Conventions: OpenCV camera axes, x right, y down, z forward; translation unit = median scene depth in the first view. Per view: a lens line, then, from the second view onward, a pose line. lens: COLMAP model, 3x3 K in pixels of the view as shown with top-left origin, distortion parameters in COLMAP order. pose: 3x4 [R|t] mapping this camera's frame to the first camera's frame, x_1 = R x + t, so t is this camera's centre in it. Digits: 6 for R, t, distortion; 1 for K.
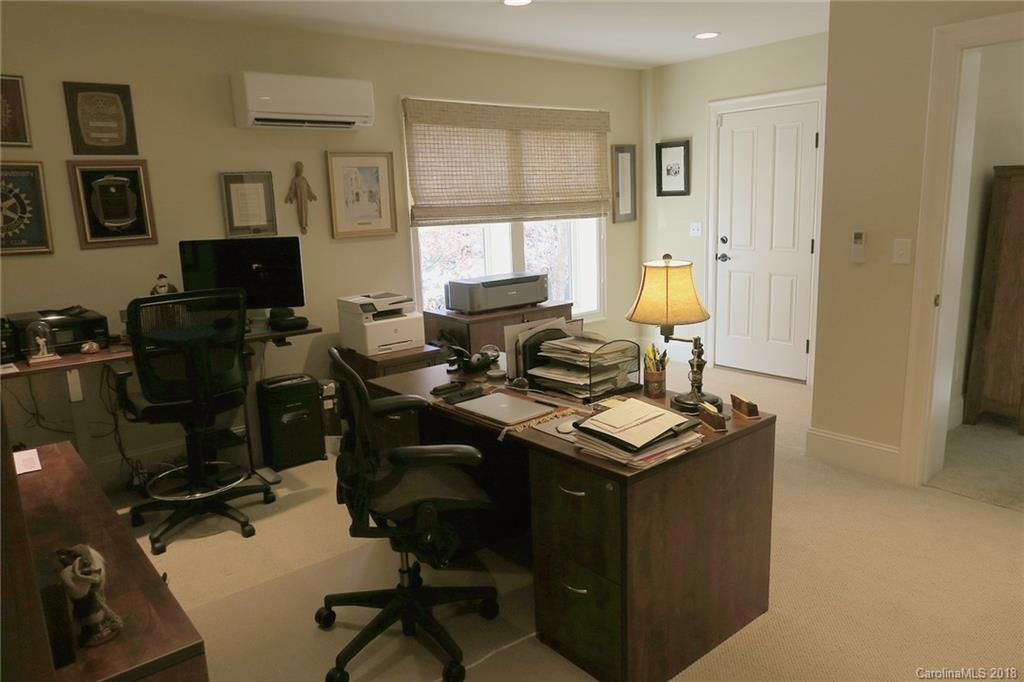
lens RADIAL K [[709.0, 0, 508.8], [0, 709.0, 340.7], [0, 0, 1]] dist [-0.004430, -0.001967]
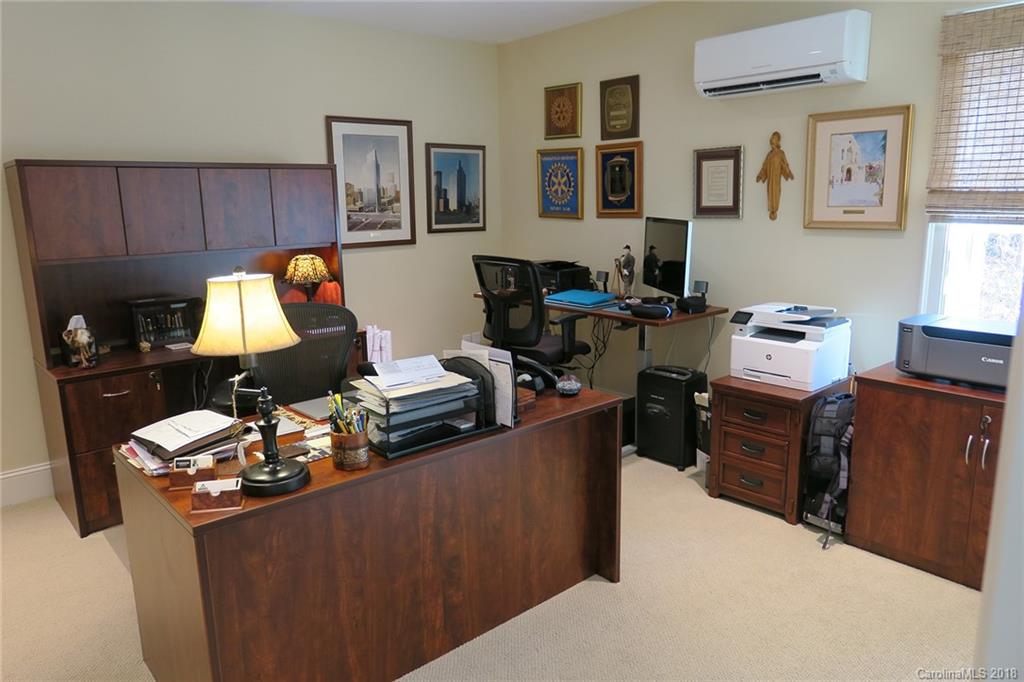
lens RADIAL K [[709.0, 0, 509.7], [0, 709.0, 338.5], [0, 0, 1]] dist [-0.004430, -0.001967]
pose [[0.041758, 0.232595, -0.971677, 0.586420], [-0.184777, 0.957547, 0.221272, -0.157017], [0.981893, 0.170304, 0.082963, 0.710801]]
